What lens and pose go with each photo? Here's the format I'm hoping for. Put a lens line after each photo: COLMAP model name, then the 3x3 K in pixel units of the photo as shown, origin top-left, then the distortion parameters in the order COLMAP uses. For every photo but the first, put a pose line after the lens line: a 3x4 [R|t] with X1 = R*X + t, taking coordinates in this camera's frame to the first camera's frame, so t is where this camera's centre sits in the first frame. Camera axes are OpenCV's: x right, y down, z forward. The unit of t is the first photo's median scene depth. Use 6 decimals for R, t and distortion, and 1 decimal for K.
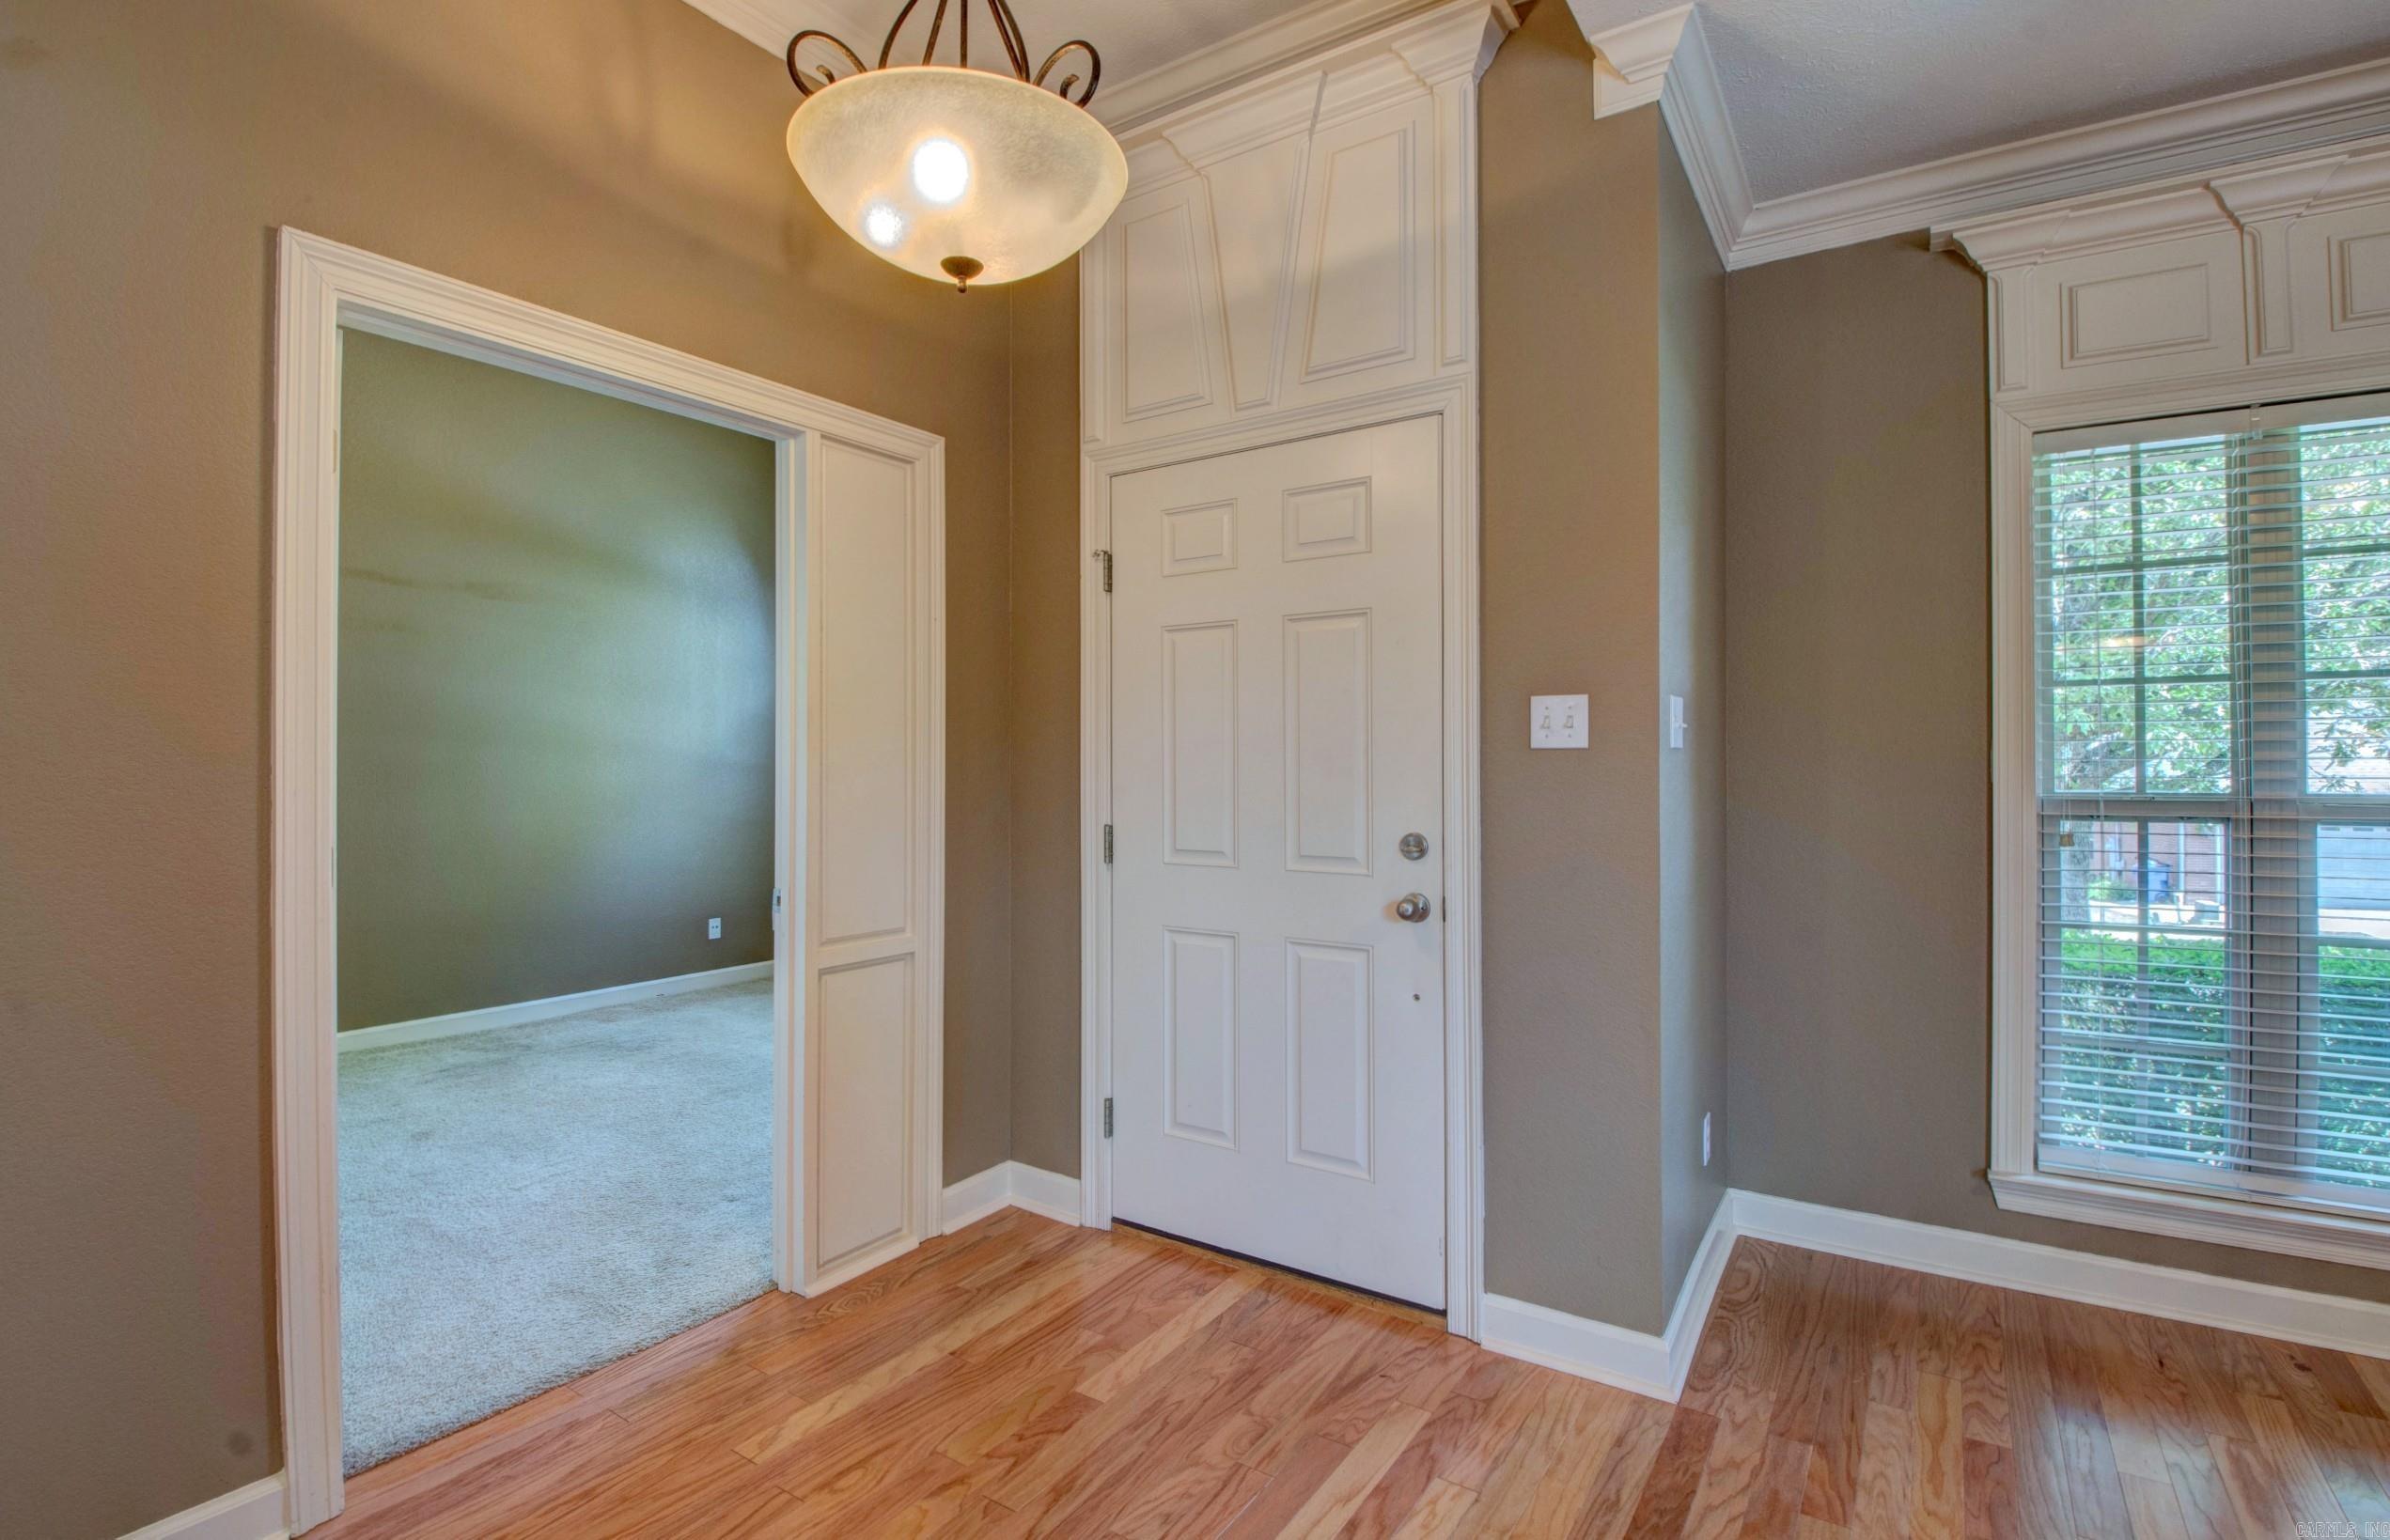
lens RADIAL K [[1090.4, 0, 1193.8], [0, 1090.4, 754.6], [0, 0, 1]] dist [-0.000160, -0.009247]
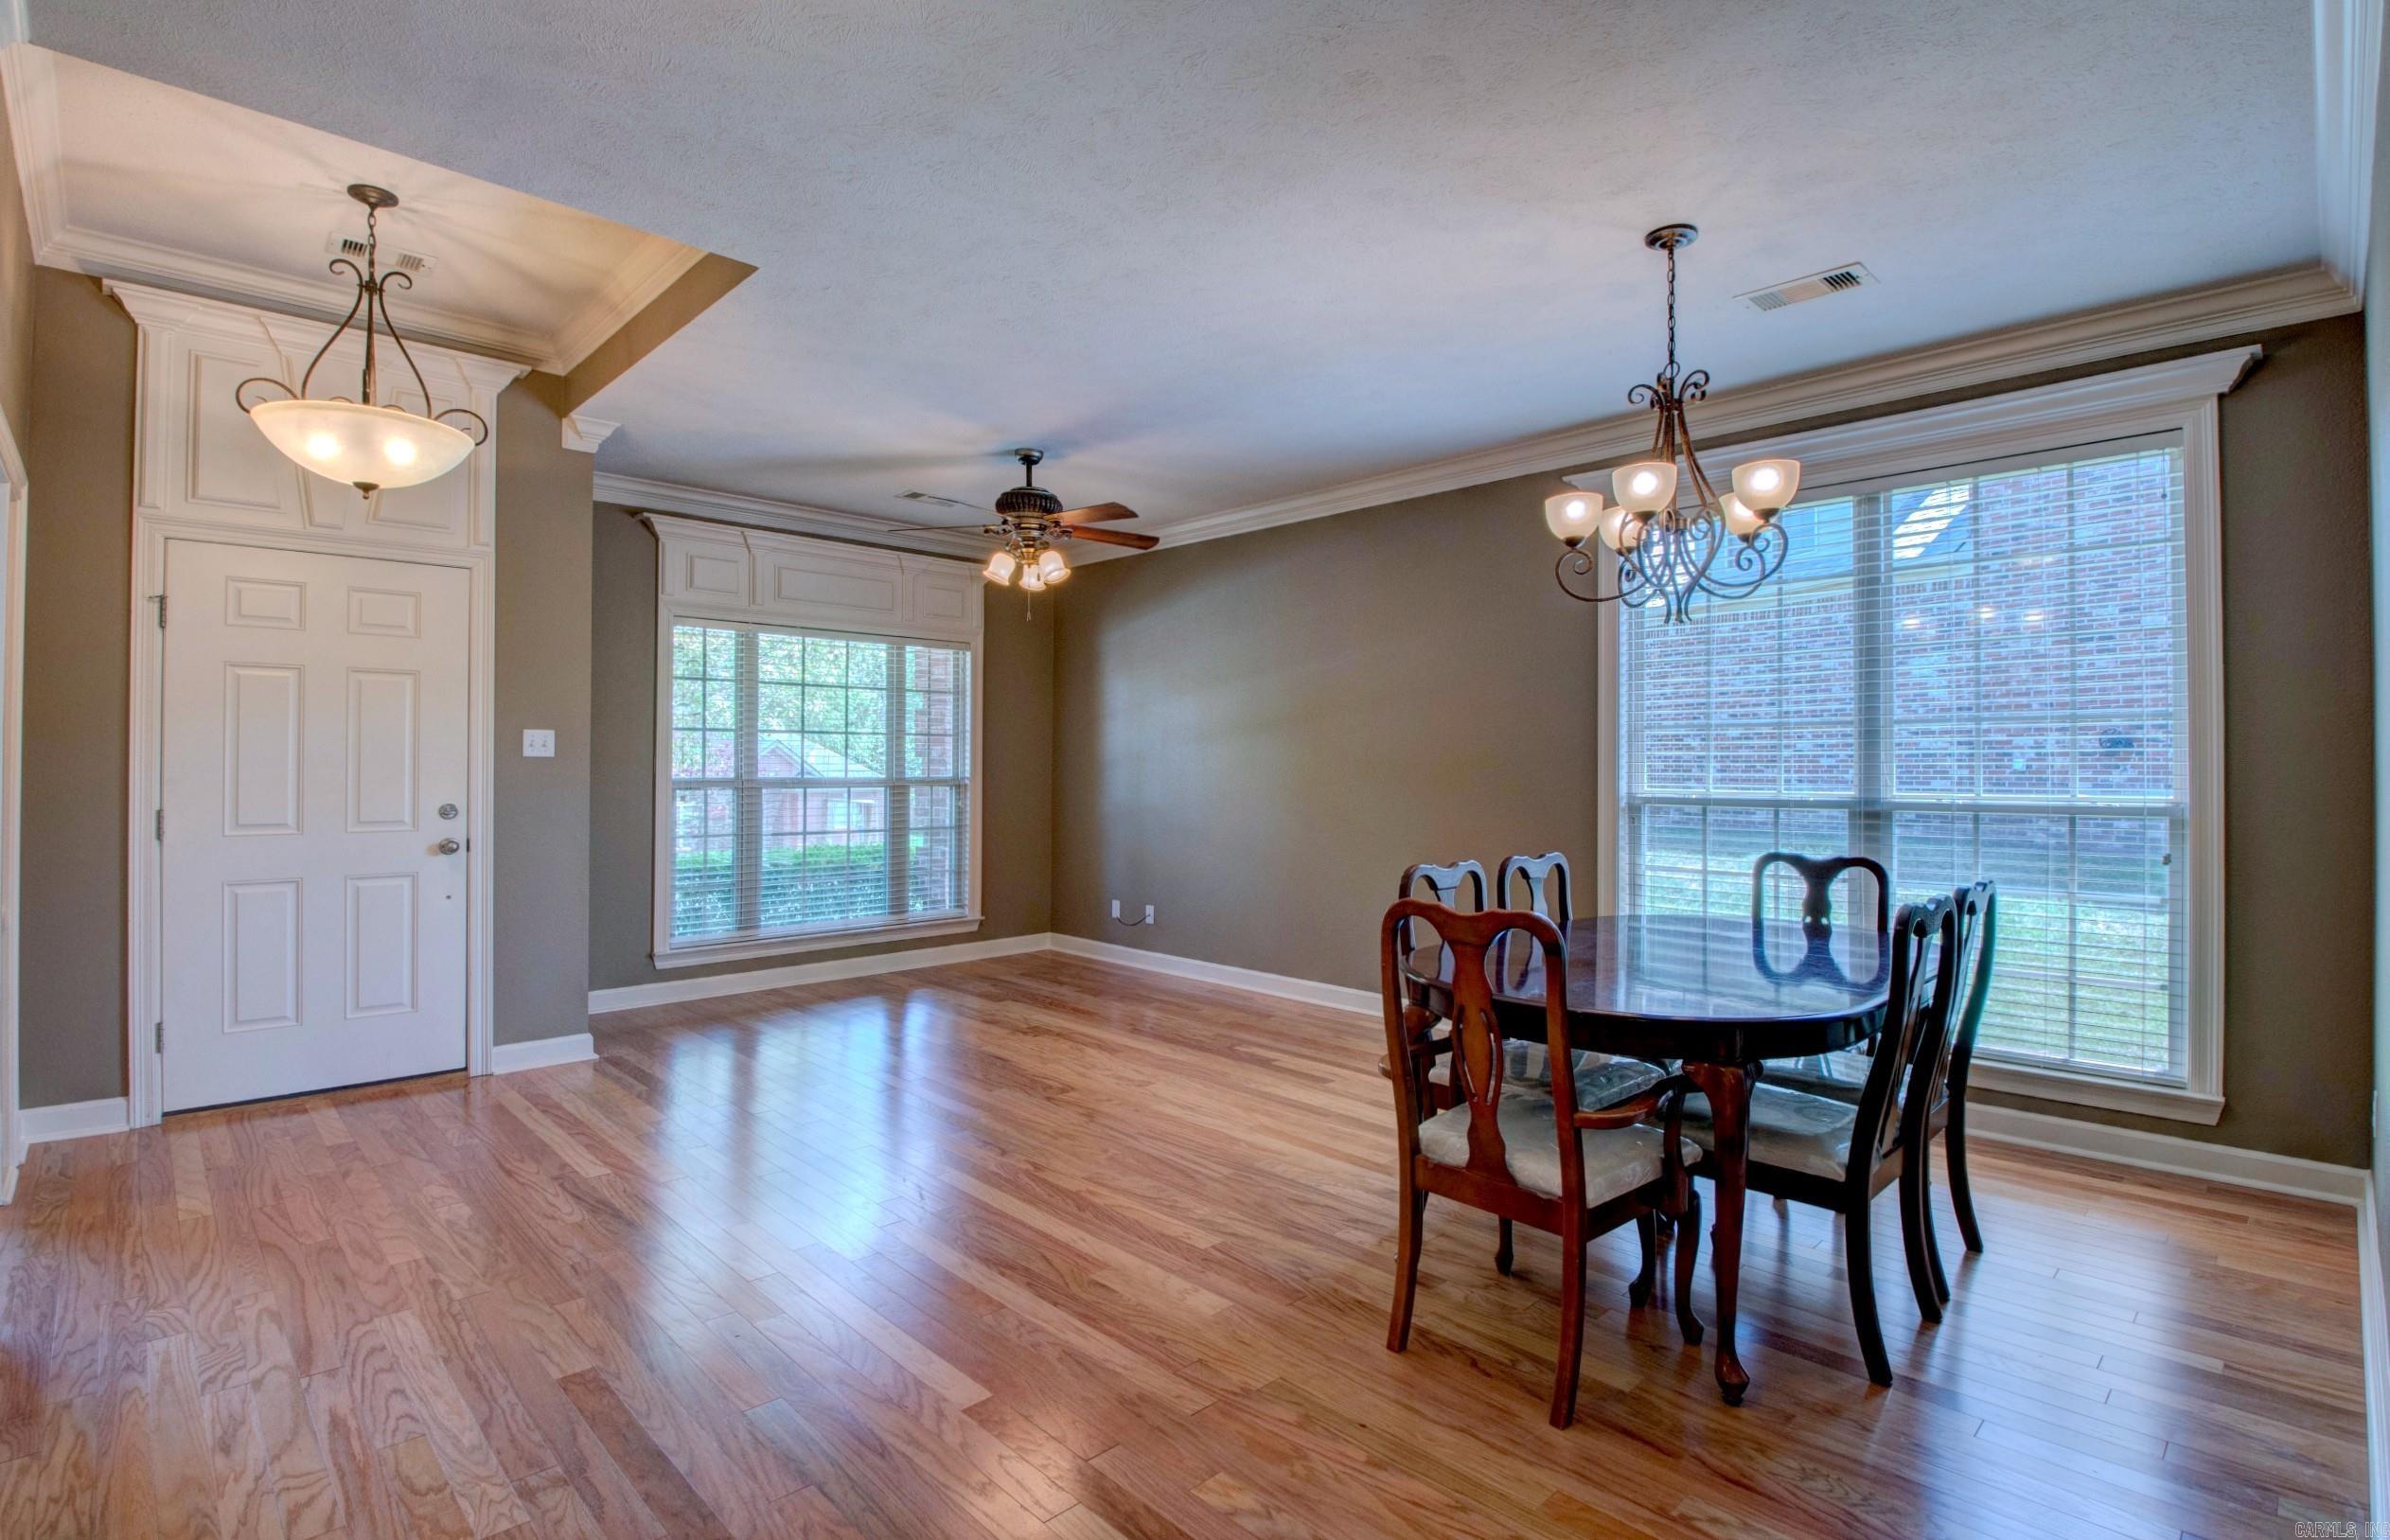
lens RADIAL K [[1090.6, 0, 1185.8], [0, 1090.6, 762.9], [0, 0, 1]] dist [-0.000160, -0.009247]
pose [[0.216487, 0.000331, 0.976285, -1.272535], [-0.018674, 0.999818, 0.003802, -0.023235], [-0.976107, -0.019054, 0.216454, -0.545372]]
